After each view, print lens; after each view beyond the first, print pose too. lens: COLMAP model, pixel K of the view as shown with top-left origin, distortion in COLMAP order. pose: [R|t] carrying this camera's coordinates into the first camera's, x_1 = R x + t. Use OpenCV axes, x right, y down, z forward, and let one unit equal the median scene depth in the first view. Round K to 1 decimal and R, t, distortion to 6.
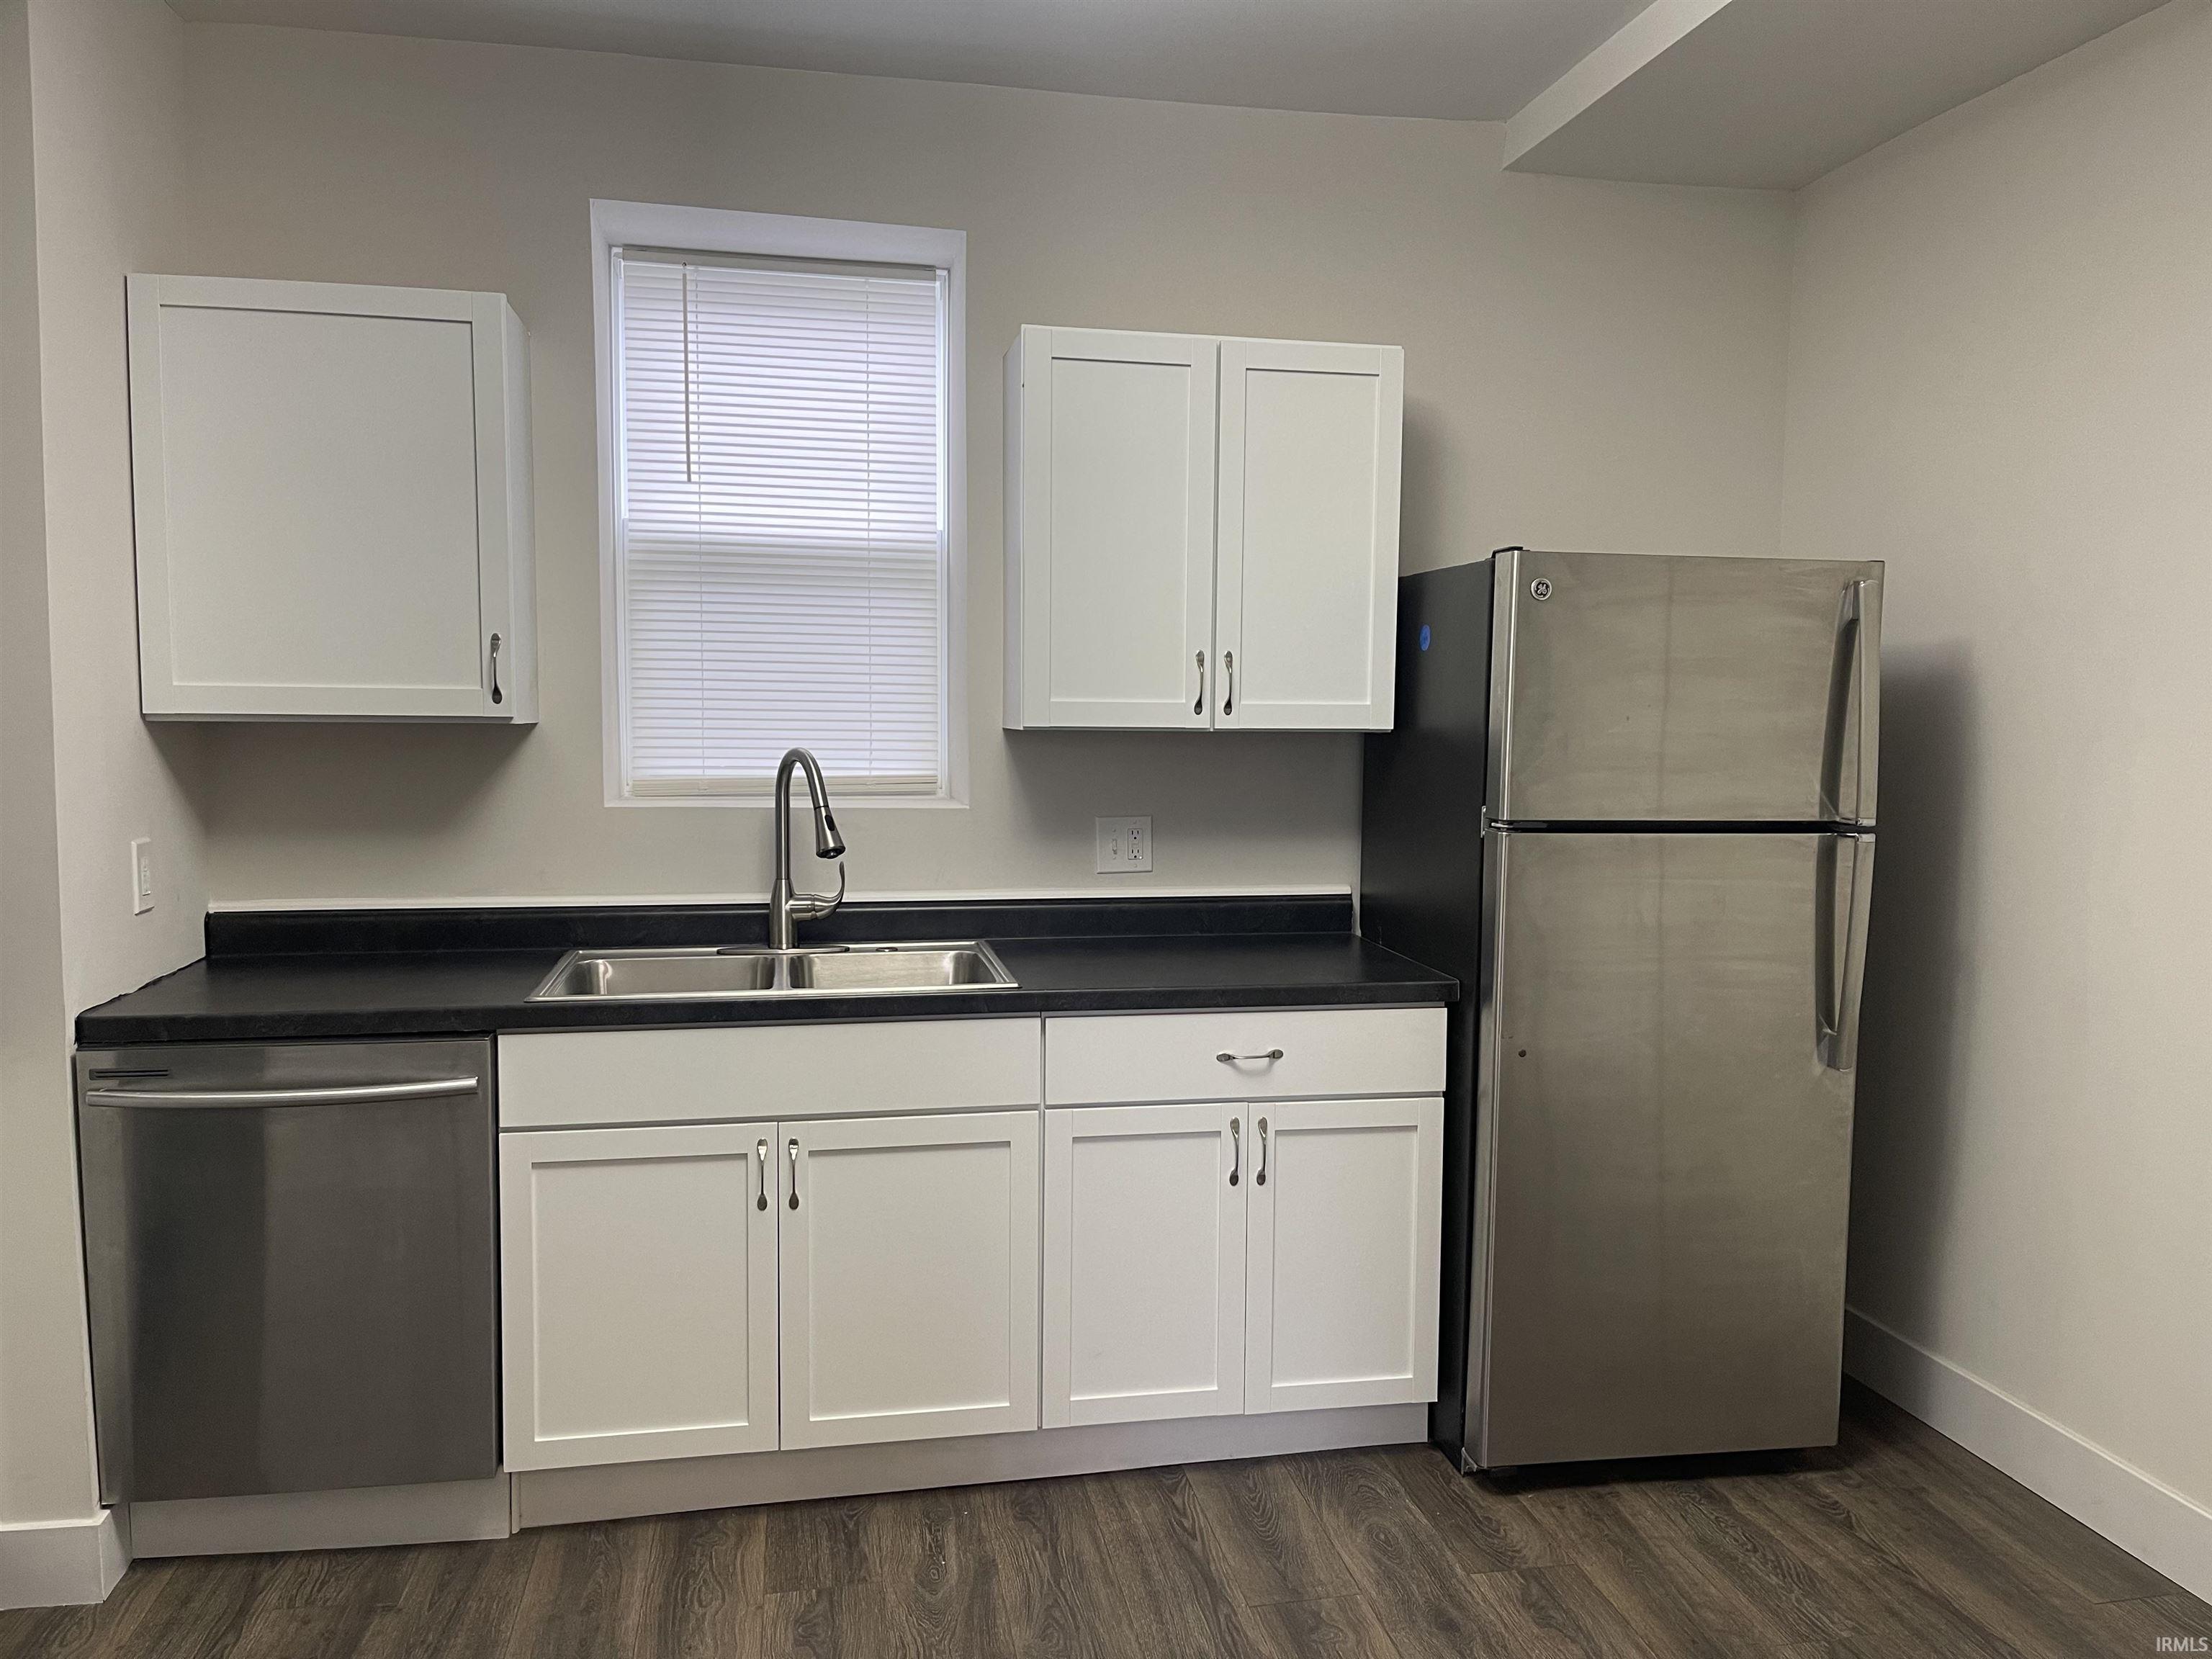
lens RADIAL K [[1643.6, 0, 1124.3], [0, 1643.6, 828.3], [0, 0, 1]] dist [0.055843, -0.063190]
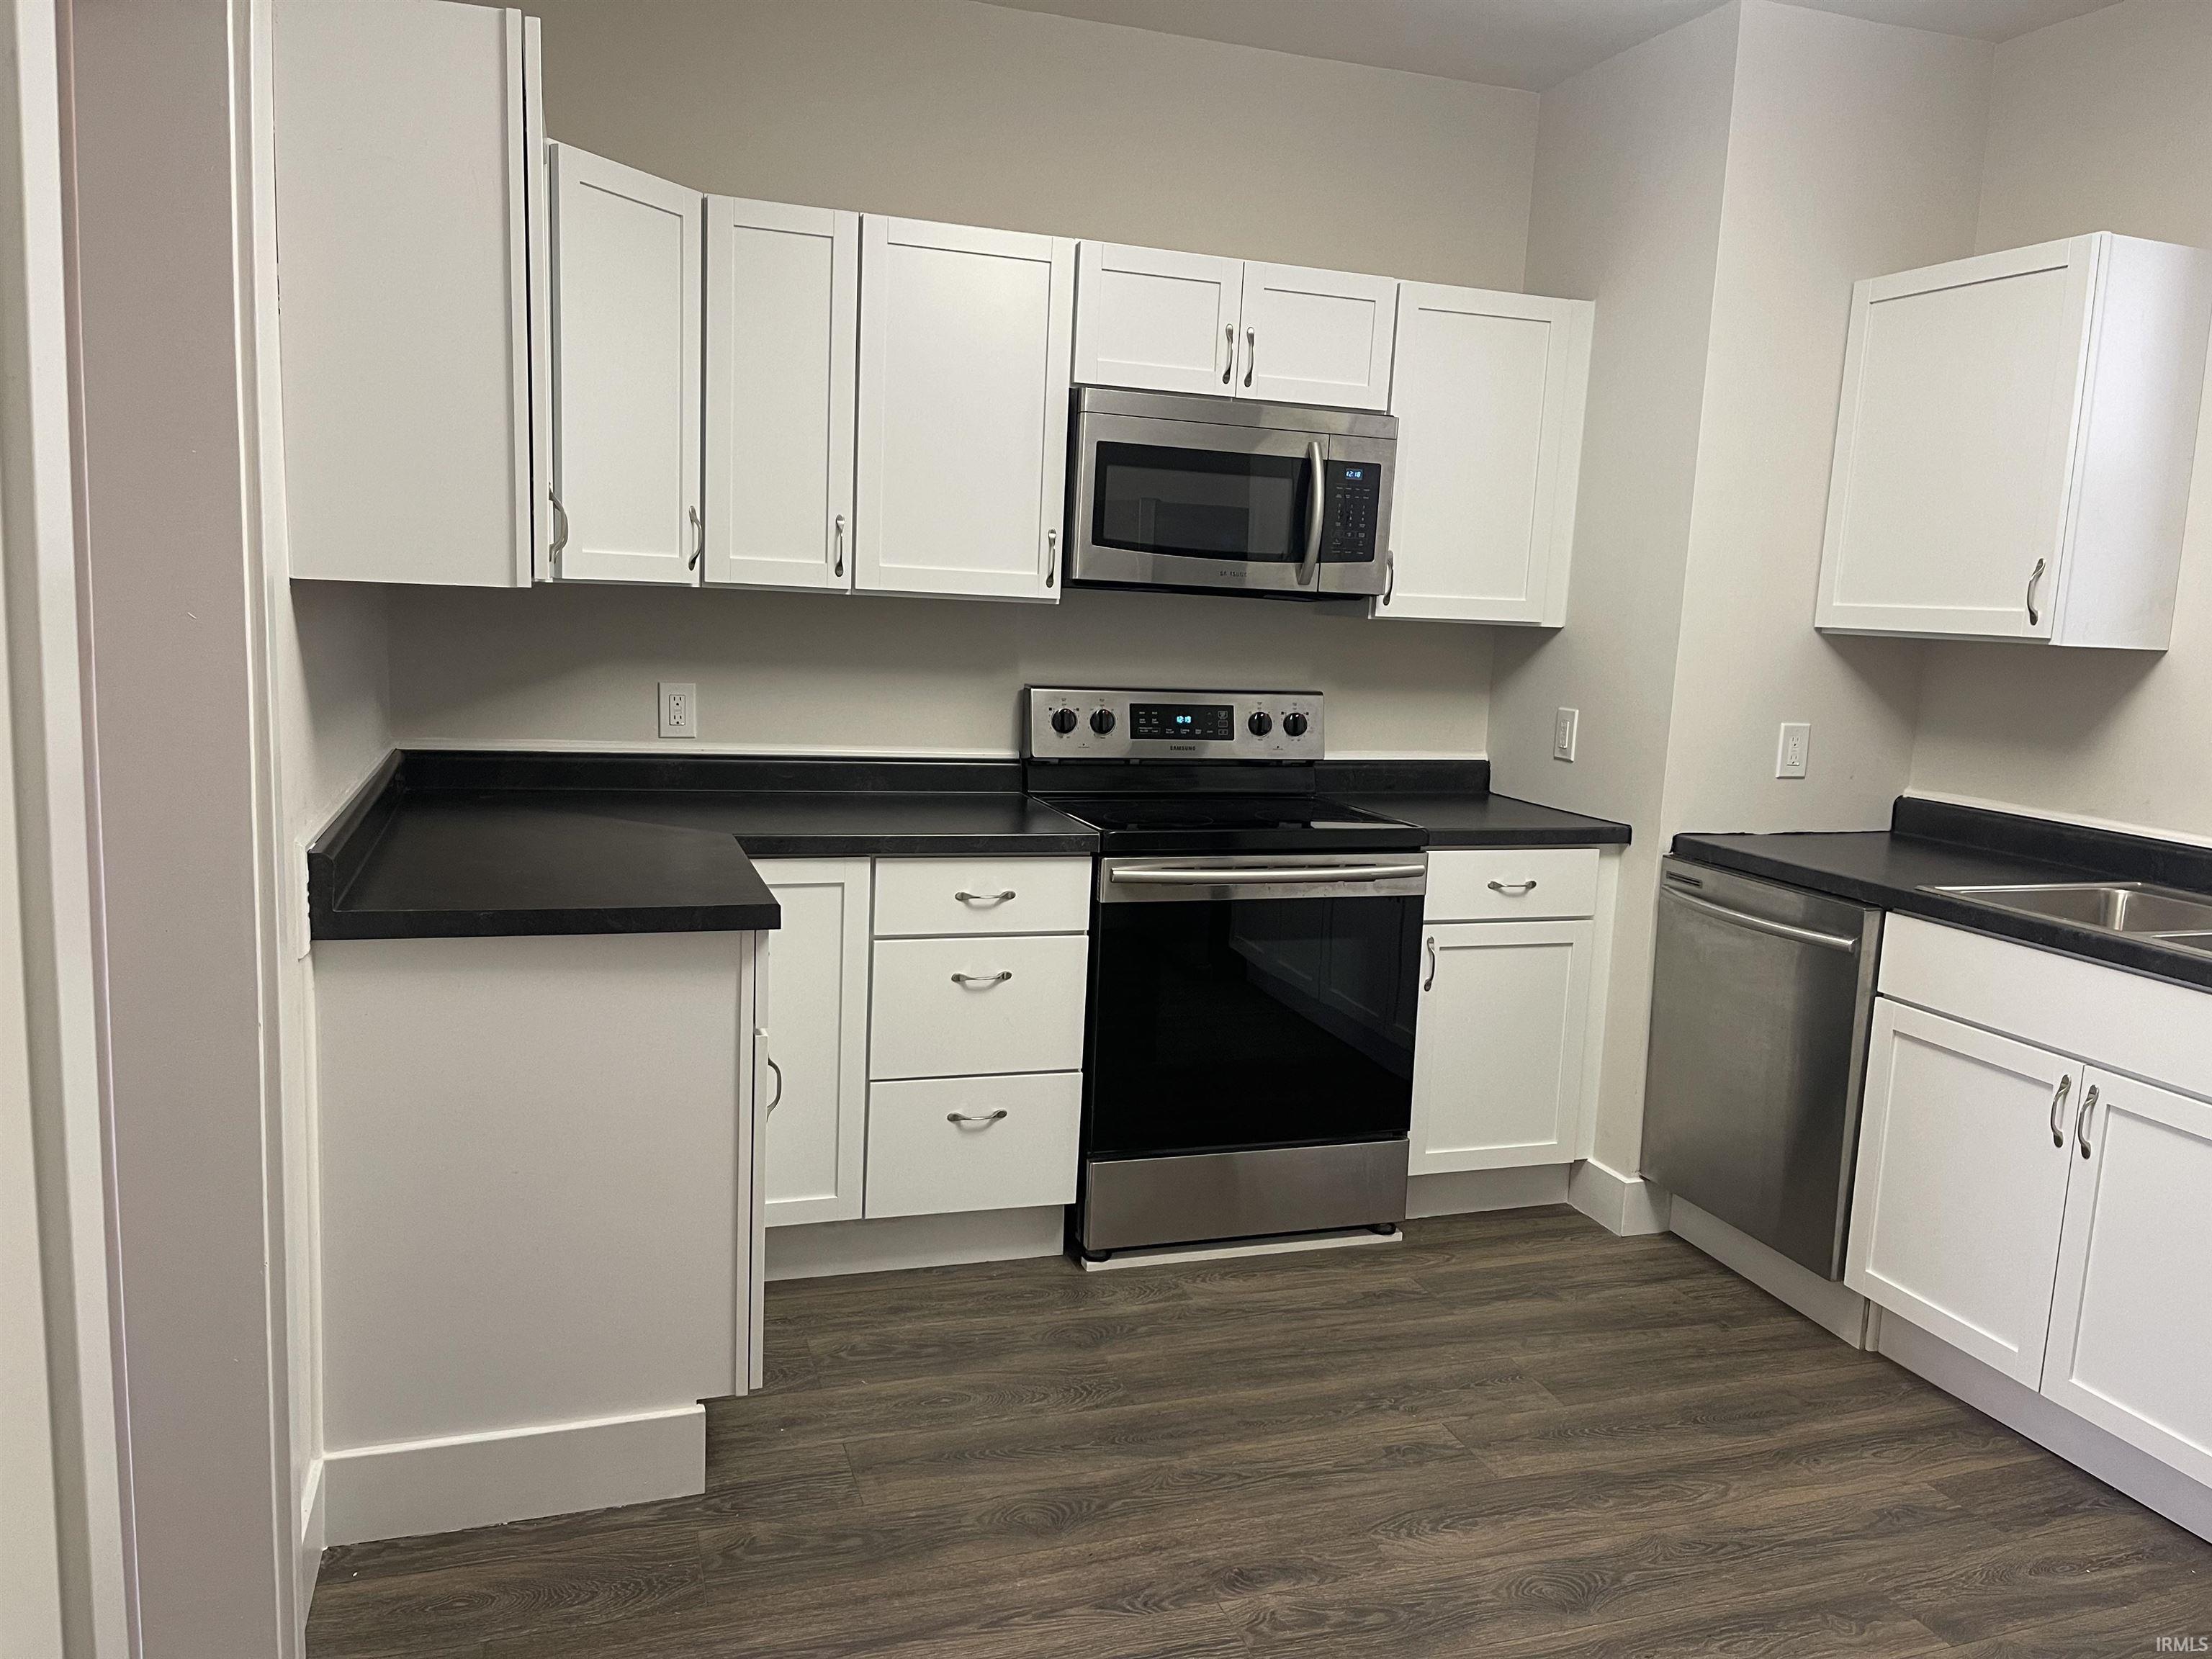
lens RADIAL K [[1668.2, 0, 1108.9], [0, 1668.2, 816.1], [0, 0, 1]] dist [0.068032, -0.058402]
pose [[0.135974, 0.130998, -0.982014, 0.679271], [-0.116617, 0.986445, 0.115441, -0.011533], [0.983825, 0.098823, 0.149408, 0.289010]]
